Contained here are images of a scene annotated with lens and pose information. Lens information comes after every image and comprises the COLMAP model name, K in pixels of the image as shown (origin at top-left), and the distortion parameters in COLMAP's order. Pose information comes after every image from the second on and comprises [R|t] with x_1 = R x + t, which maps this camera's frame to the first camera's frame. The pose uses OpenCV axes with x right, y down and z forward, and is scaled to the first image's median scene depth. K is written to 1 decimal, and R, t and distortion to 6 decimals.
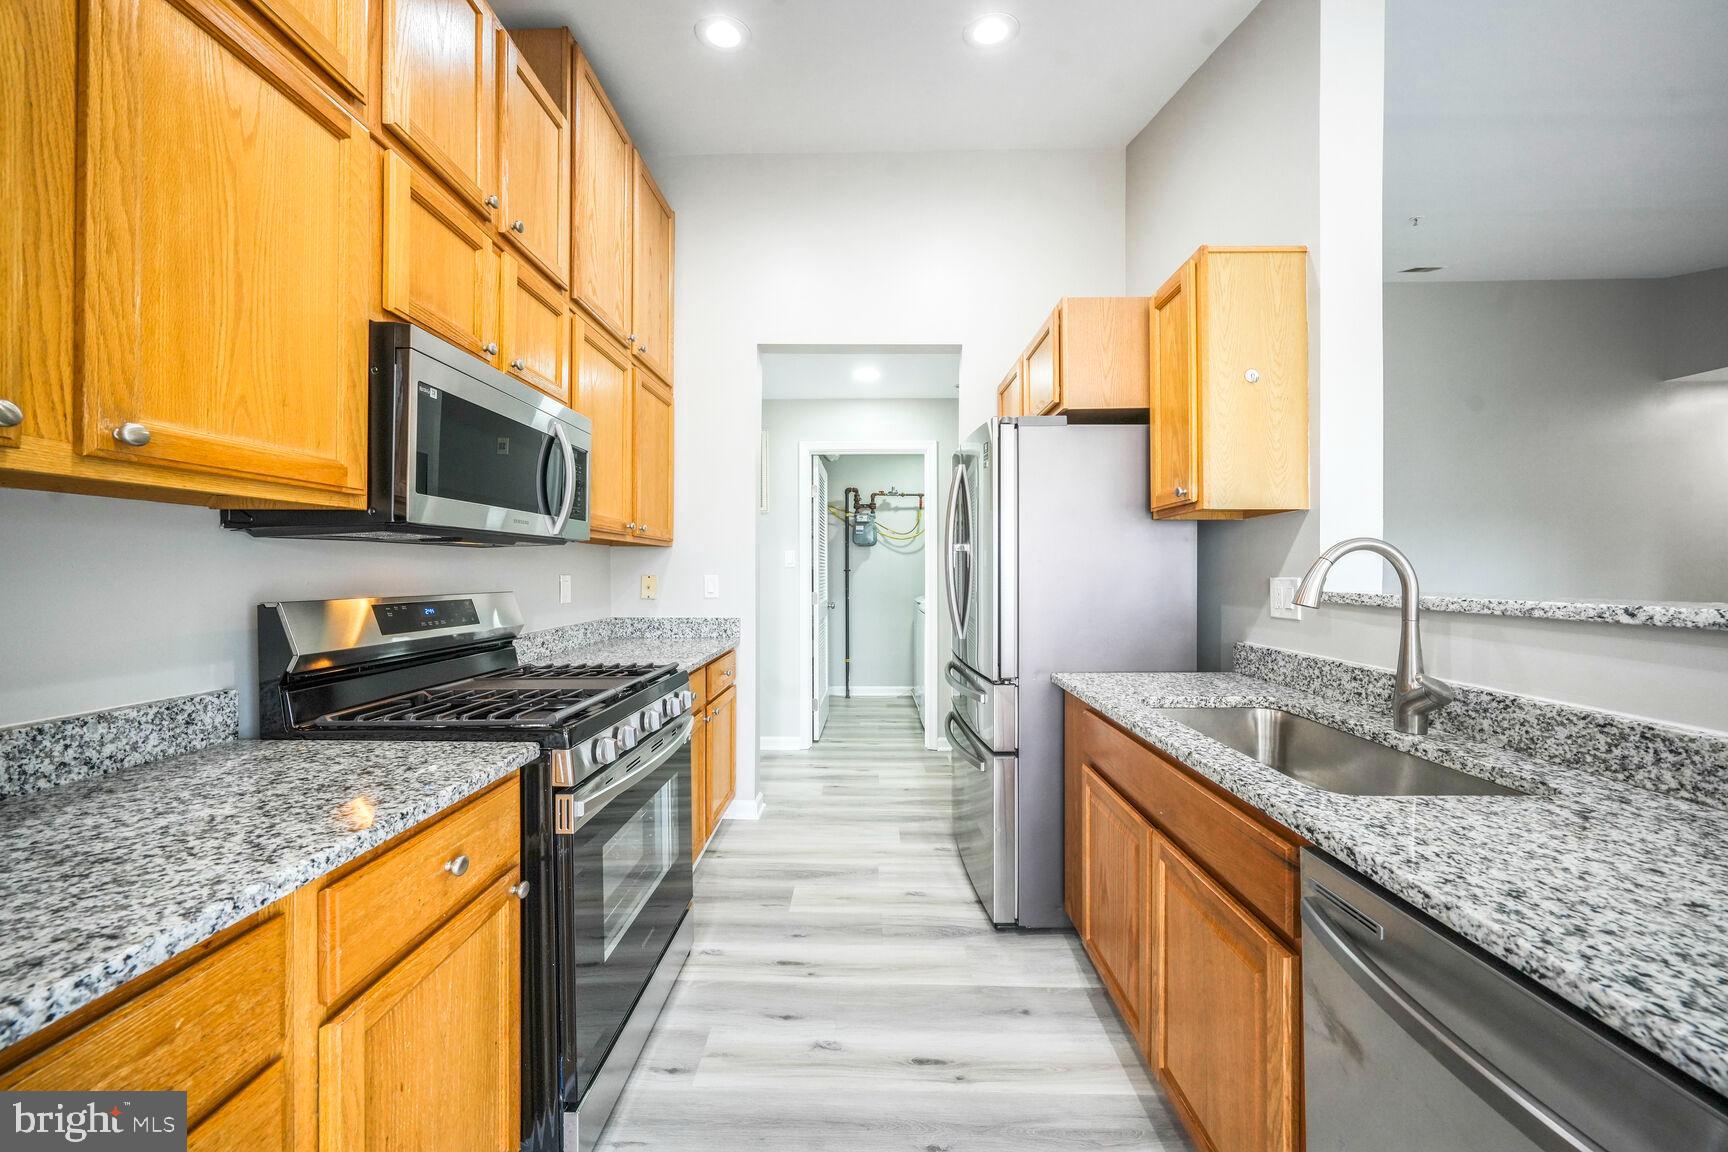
lens RADIAL K [[581.8, 0, 861.2], [0, 581.8, 572.1], [0, 0, 1]] dist [-0.005180, 0.000188]
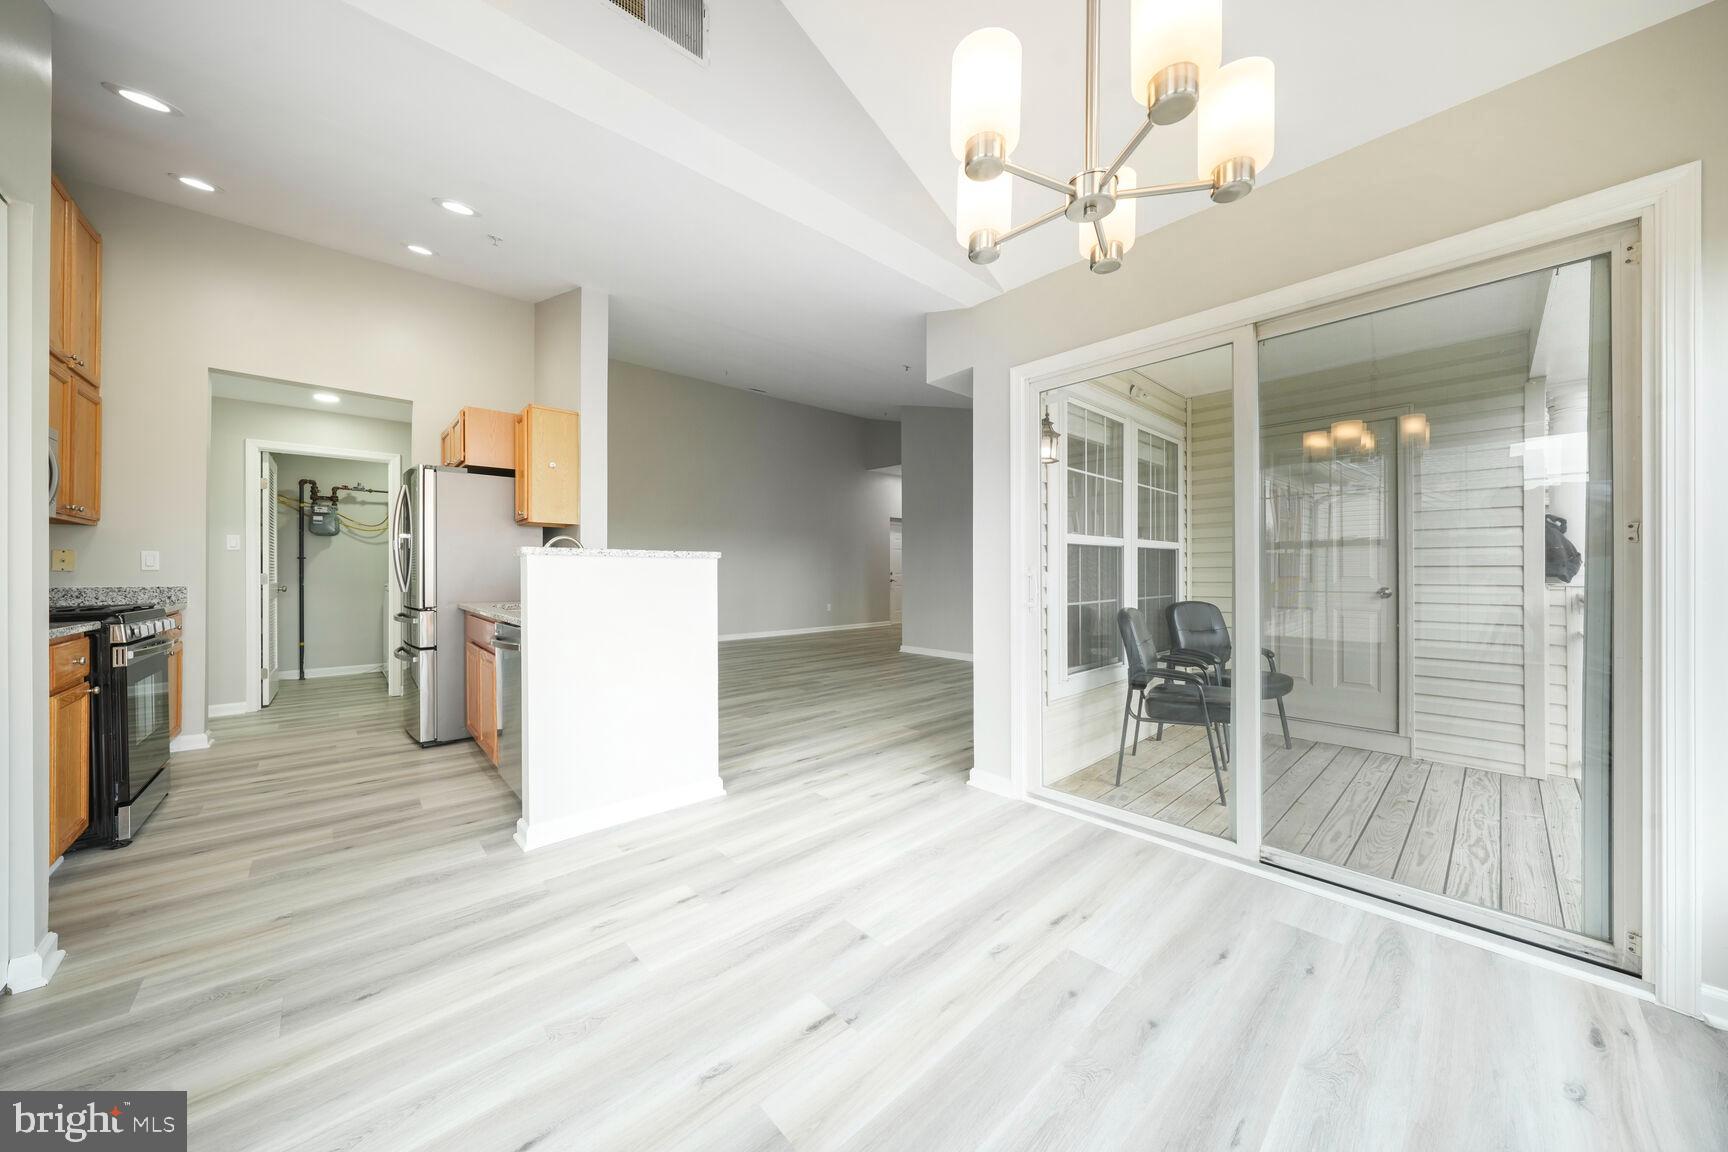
lens RADIAL K [[581.8, 0, 863.2], [0, 581.8, 572.9], [0, 0, 1]] dist [-0.005180, 0.000188]
pose [[0.728110, 0.000169, 0.685460, -0.007109], [0.002382, 0.999993, -0.002776, 0.081474], [-0.685456, 0.003654, 0.728105, -1.256199]]
